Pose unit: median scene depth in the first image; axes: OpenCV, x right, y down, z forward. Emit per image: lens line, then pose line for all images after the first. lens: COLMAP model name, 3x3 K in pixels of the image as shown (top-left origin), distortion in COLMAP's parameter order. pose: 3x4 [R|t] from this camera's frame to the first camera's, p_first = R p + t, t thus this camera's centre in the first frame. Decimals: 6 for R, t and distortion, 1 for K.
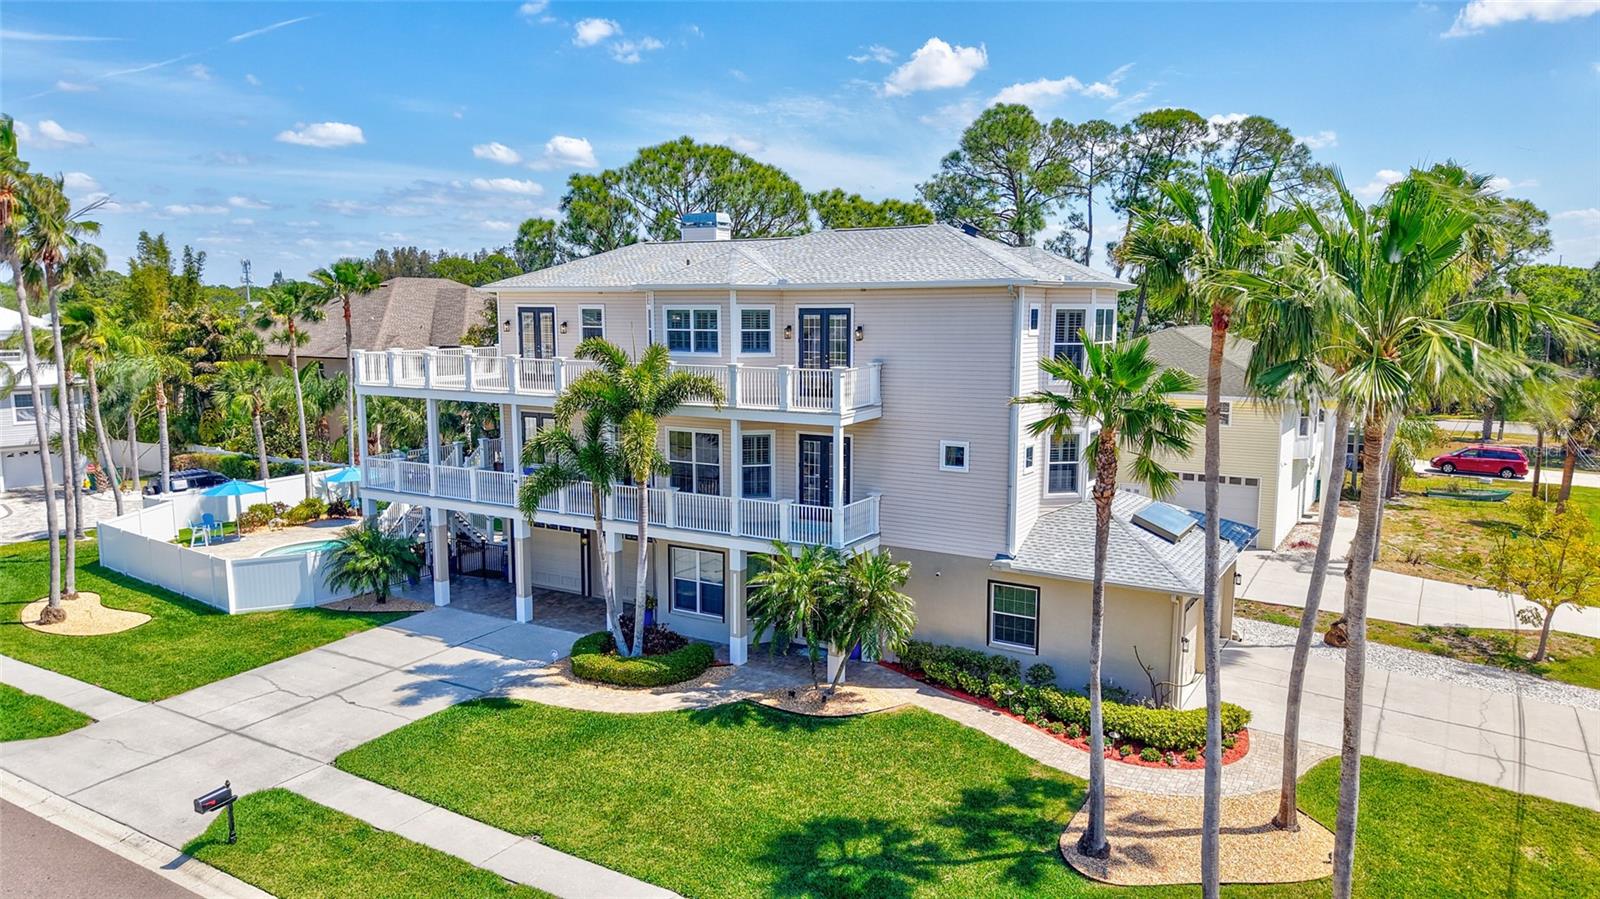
lens RADIAL K [[1098.0, 0, 800.0], [0, 1098.0, 449.5], [0, 0, 1]] dist [0.014108, -0.042282]
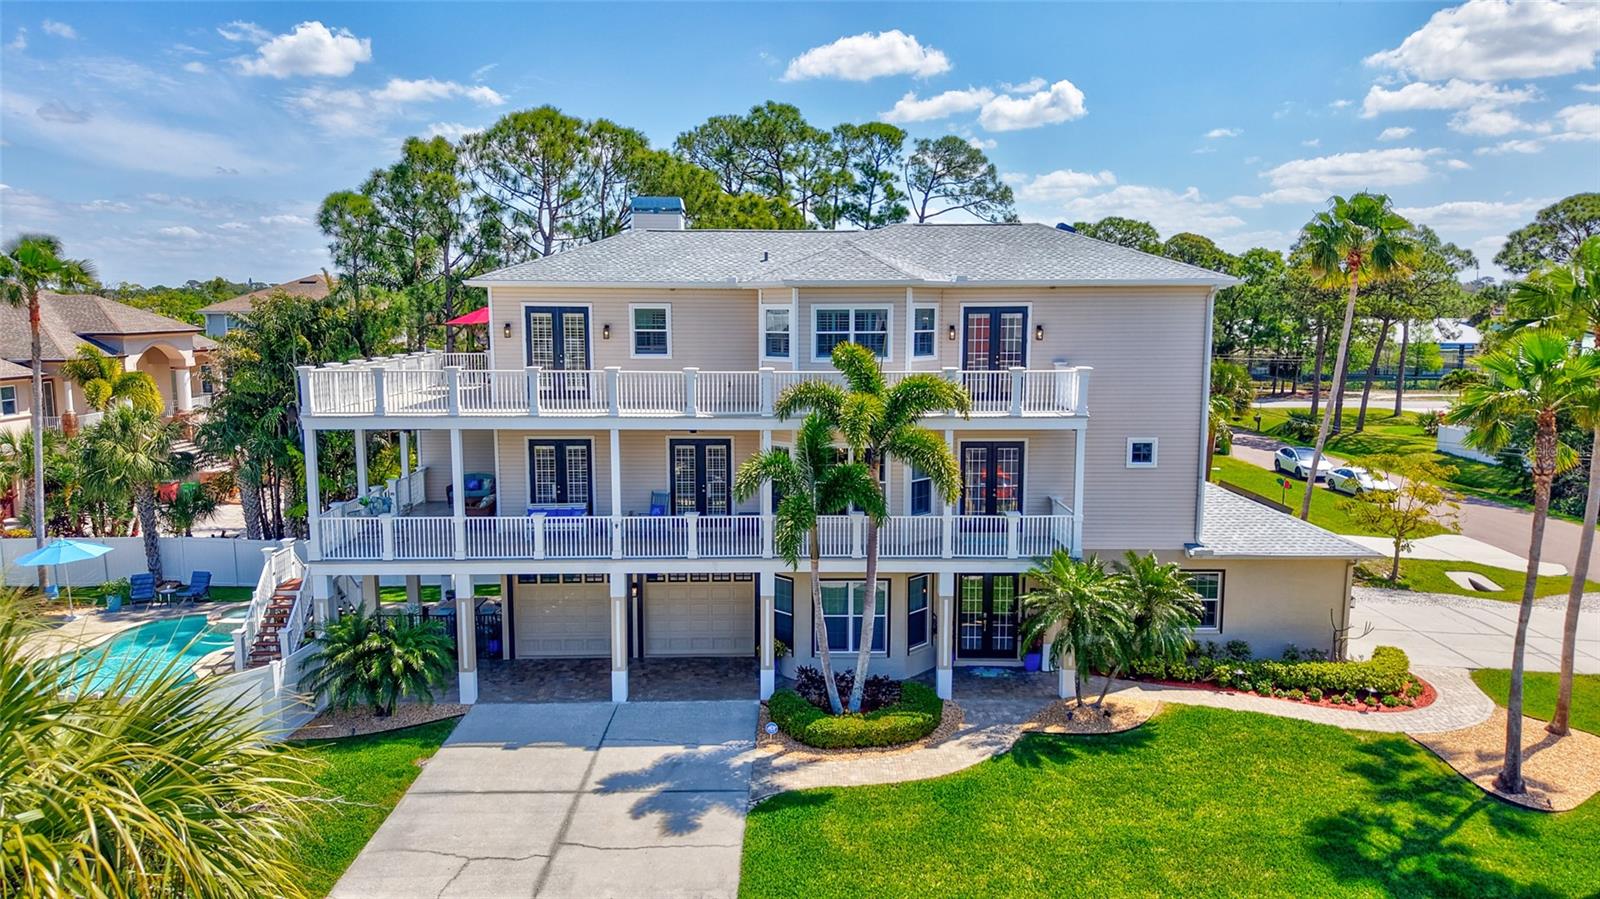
lens RADIAL K [[1087.9, 0, 801.3], [0, 1087.9, 444.2], [0, 0, 1]] dist [0.009562, -0.000258]
pose [[0.846702, -0.068250, 0.527672, -0.621029], [0.068925, 0.997452, 0.018414, -0.039374], [-0.527585, 0.020779, 0.849248, 0.292438]]
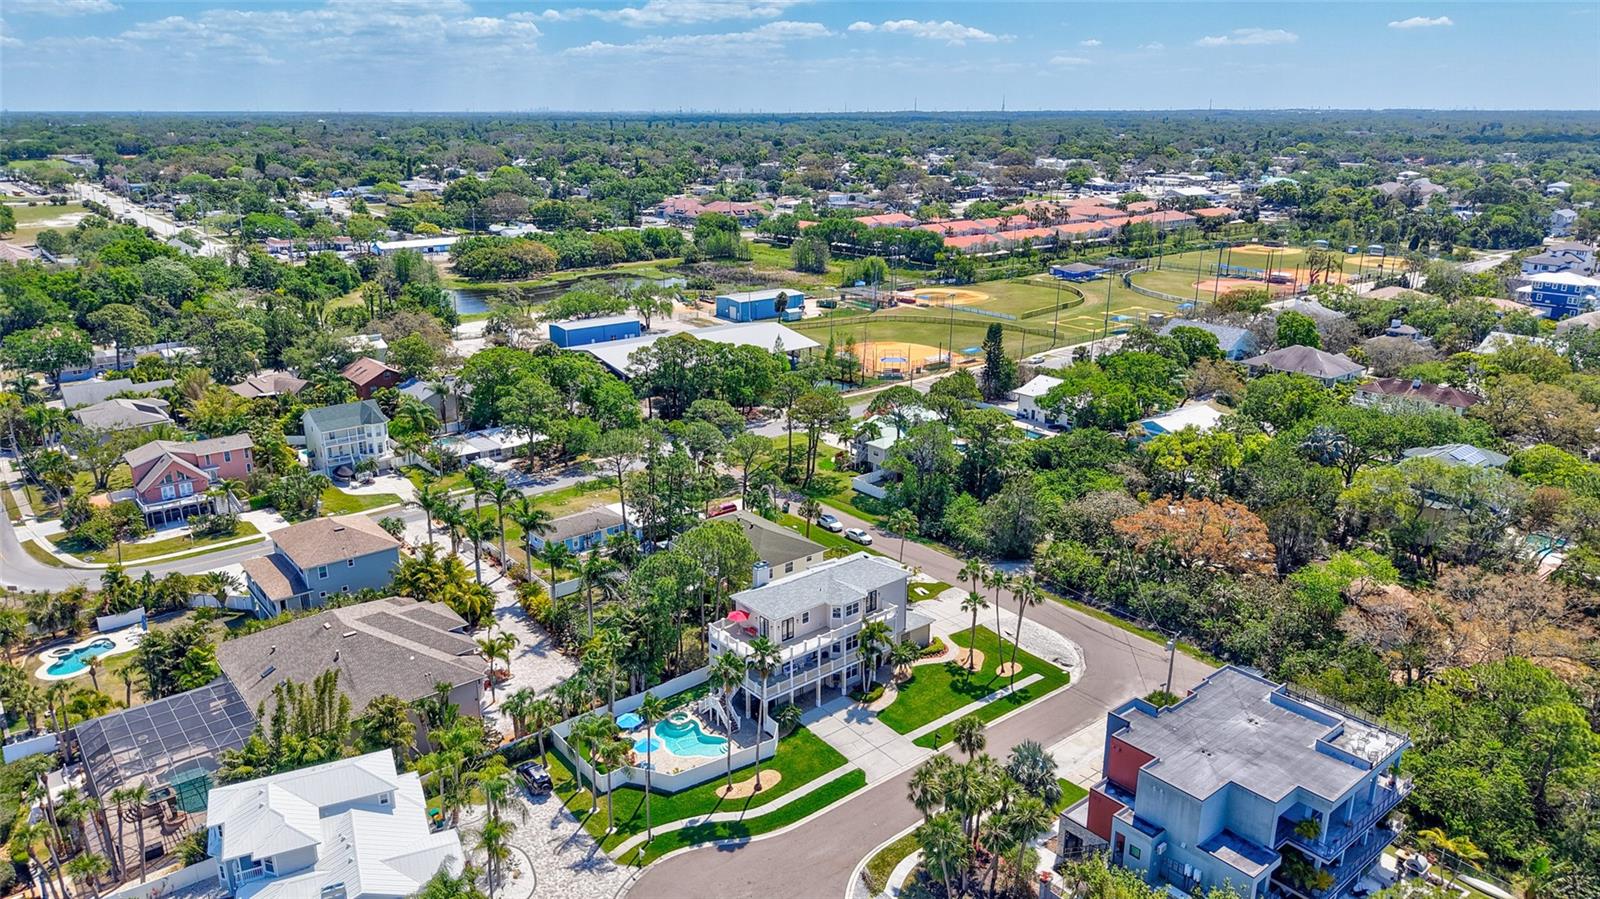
lens RADIAL K [[1070.9, 0, 800.0], [0, 1070.9, 449.5], [0, 0, 1]] dist [0.048026, -0.063003]
pose [[0.331968, -0.280490, 0.900624, -3.523911], [0.126616, 0.959377, 0.252118, -1.685696], [-0.934754, 0.030338, 0.353997, -0.190659]]
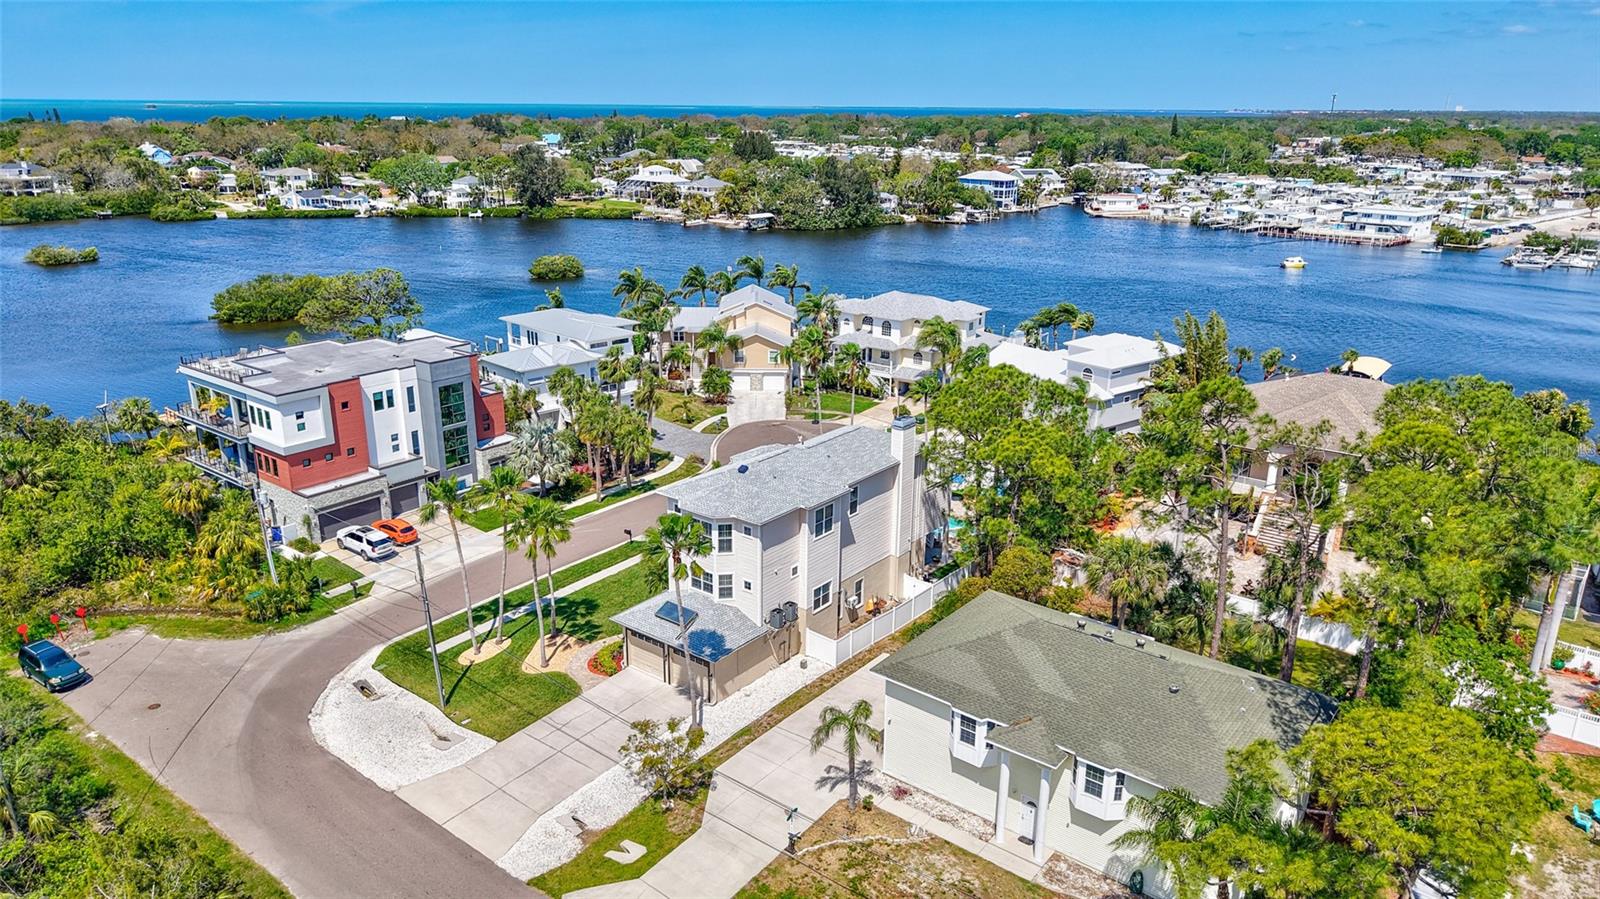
lens RADIAL K [[1072.0, 0, 799.3], [0, 1072.0, 446.4], [0, 0, 1]] dist [0.017153, -0.007403]
pose [[-0.119308, 0.297634, -0.947196, 2.225680], [-0.134857, 0.940311, 0.312457, -0.954370], [0.983656, 0.165014, -0.072049, 1.309572]]
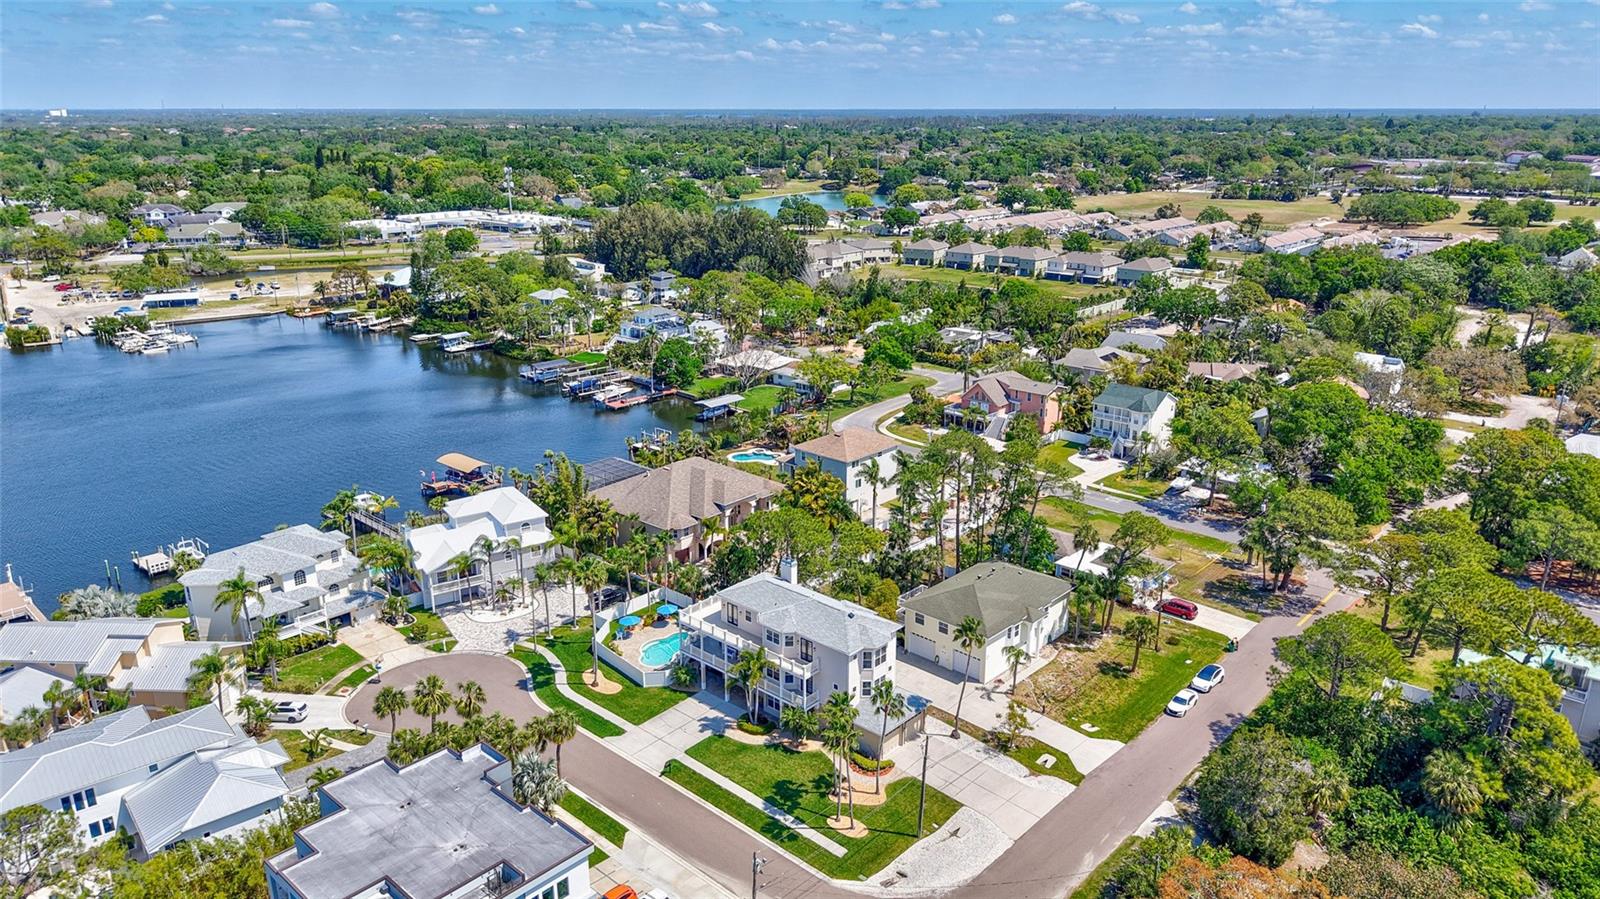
lens RADIAL K [[1083.6, 0, 803.2], [0, 1083.6, 447.2], [0, 0, 1]] dist [0.044197, -0.057762]
pose [[0.982557, 0.060126, -0.175975, 0.616859], [-0.029879, 0.985037, 0.169733, -1.395115], [0.183548, -0.161514, 0.969651, -2.460746]]
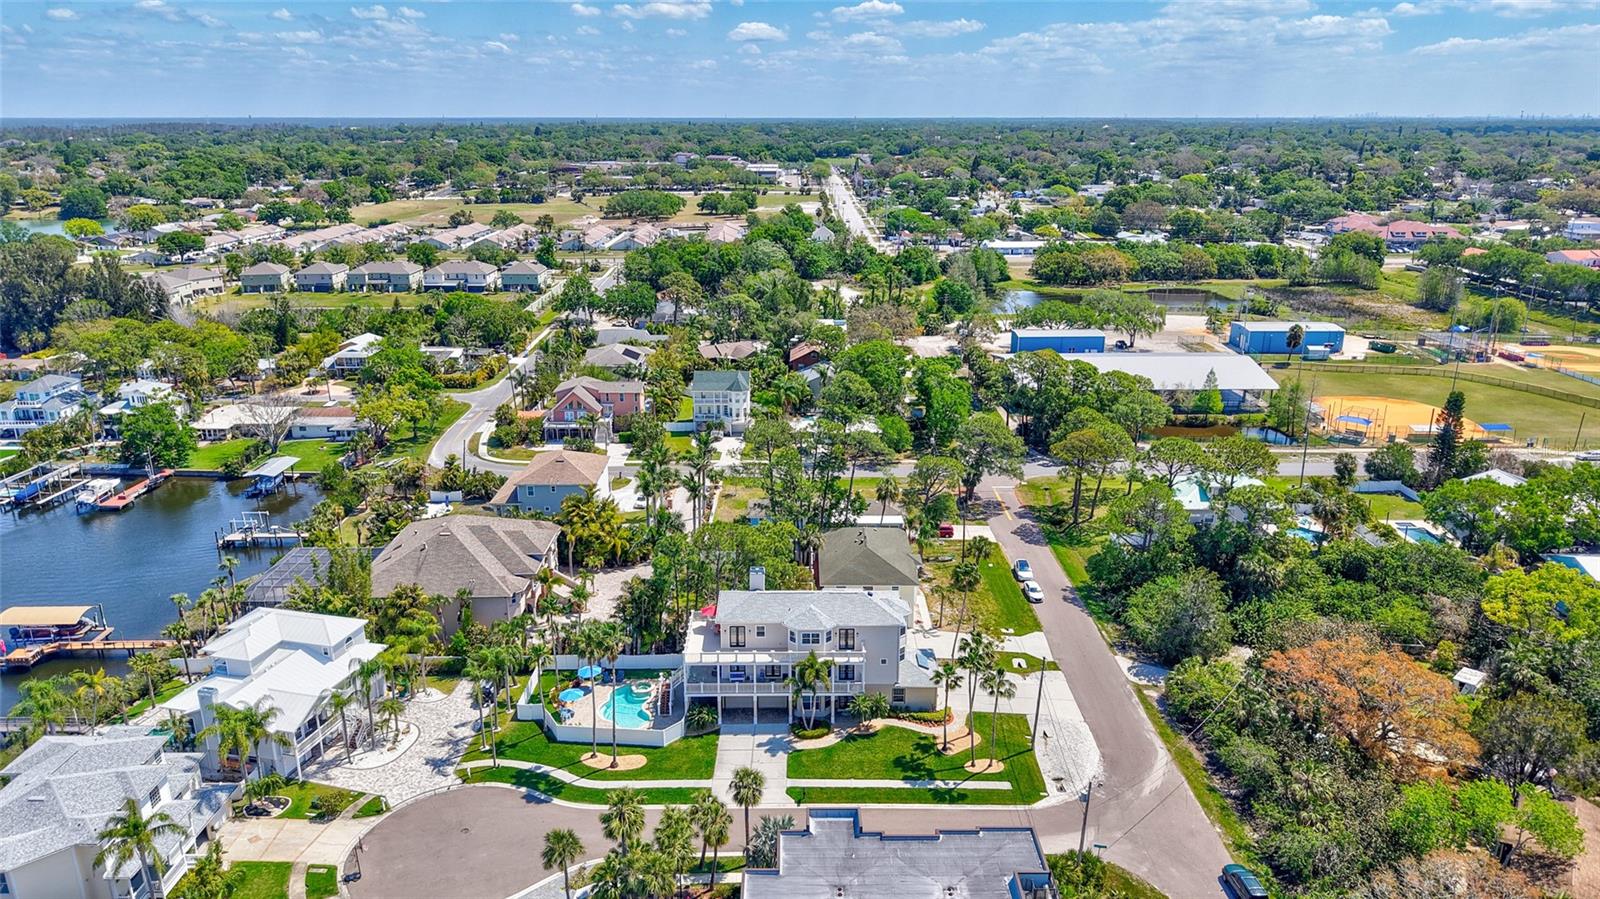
lens RADIAL K [[1080.2, 0, 800.0], [0, 1080.2, 449.5], [0, 0, 1]] dist [0.034491, -0.035561]
pose [[0.851468, -0.151458, 0.502059, -1.910232], [0.068785, 0.981369, 0.179397, -1.427699], [-0.519876, -0.118217, 0.846022, -2.028358]]
